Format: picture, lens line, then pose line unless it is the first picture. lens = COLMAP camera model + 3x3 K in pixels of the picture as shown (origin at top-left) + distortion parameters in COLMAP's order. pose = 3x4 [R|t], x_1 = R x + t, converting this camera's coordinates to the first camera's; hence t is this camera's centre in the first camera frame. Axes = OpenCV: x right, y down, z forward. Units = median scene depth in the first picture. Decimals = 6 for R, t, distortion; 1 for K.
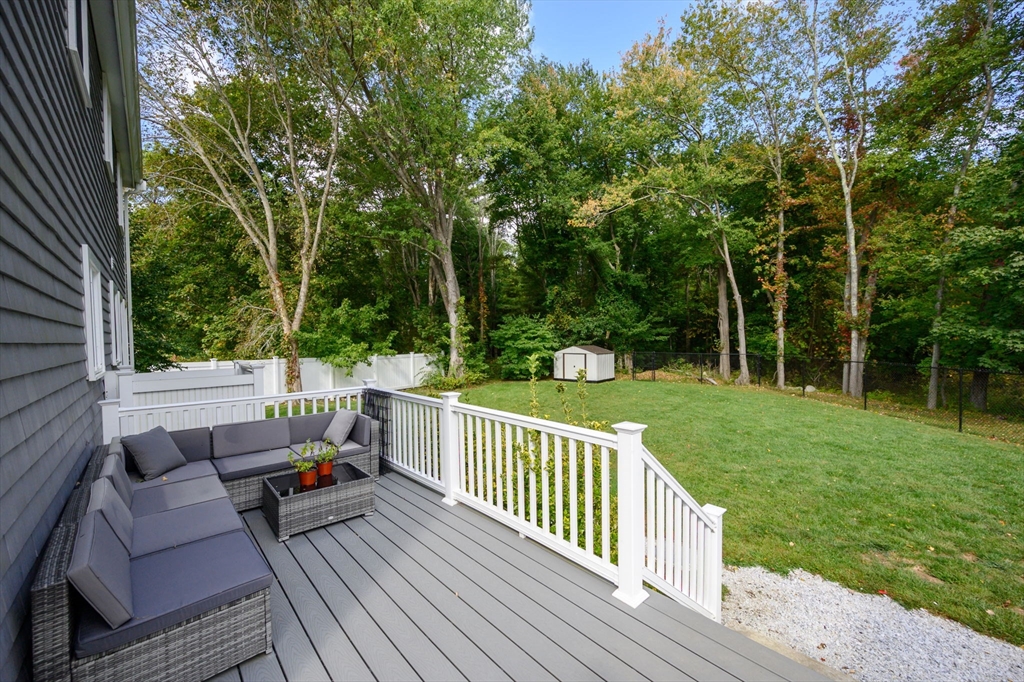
lens RADIAL K [[405.8, 0, 512.0], [0, 405.8, 341.0], [0, 0, 1]] dist [0.001031, 0.000395]
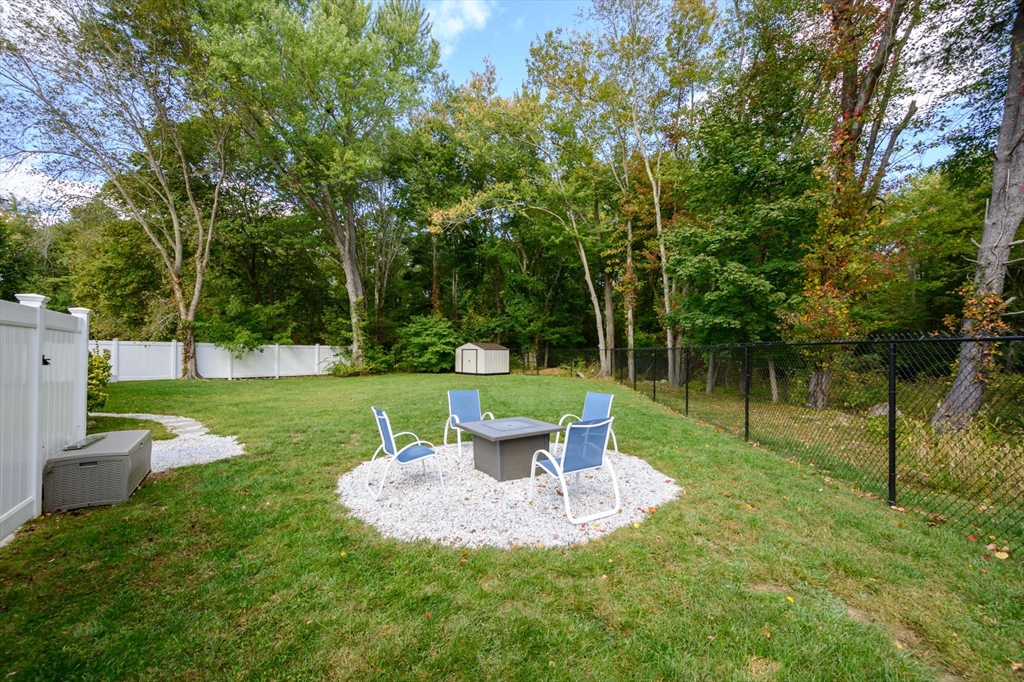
lens RADIAL K [[405.8, 0, 512.0], [0, 405.8, 341.0], [0, 0, 1]] dist [0.001031, 0.000395]
pose [[0.996838, 0.013356, -0.078331, 0.425334], [-0.015939, 0.999347, -0.032442, 0.051089], [0.077847, 0.033588, 0.996399, -0.116854]]
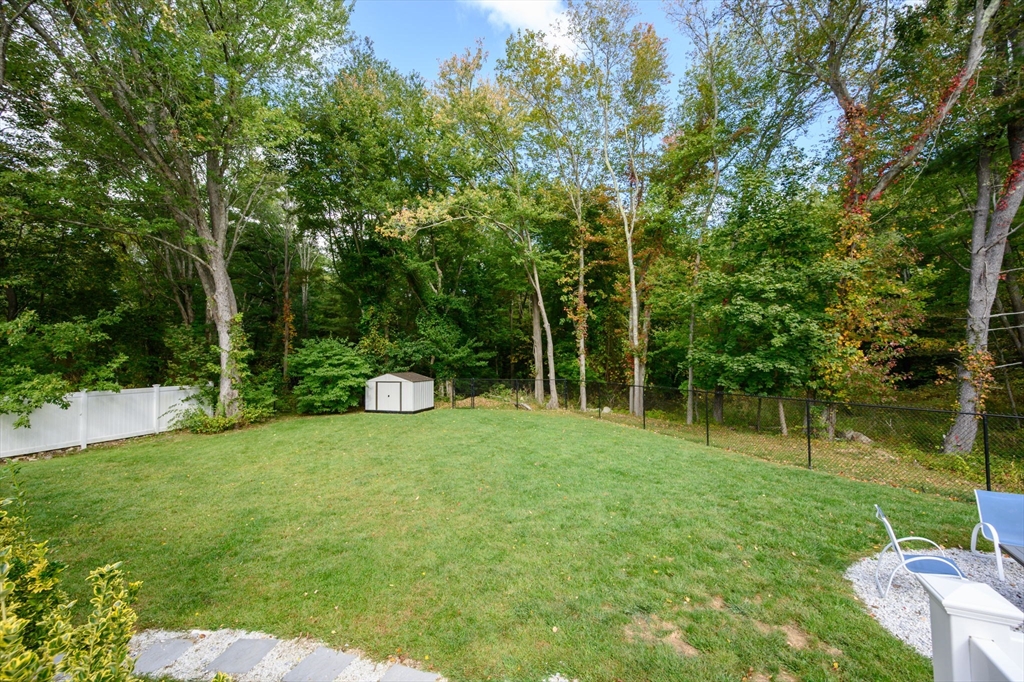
lens RADIAL K [[407.1, 0, 513.2], [0, 407.1, 344.5], [0, 0, 1]] dist [0.001064, 0.000075]
pose [[0.924127, 0.014763, 0.381801, 0.075072], [0.004969, 0.998704, -0.050645, -0.005055], [-0.382054, 0.048699, 0.922856, 0.066499]]
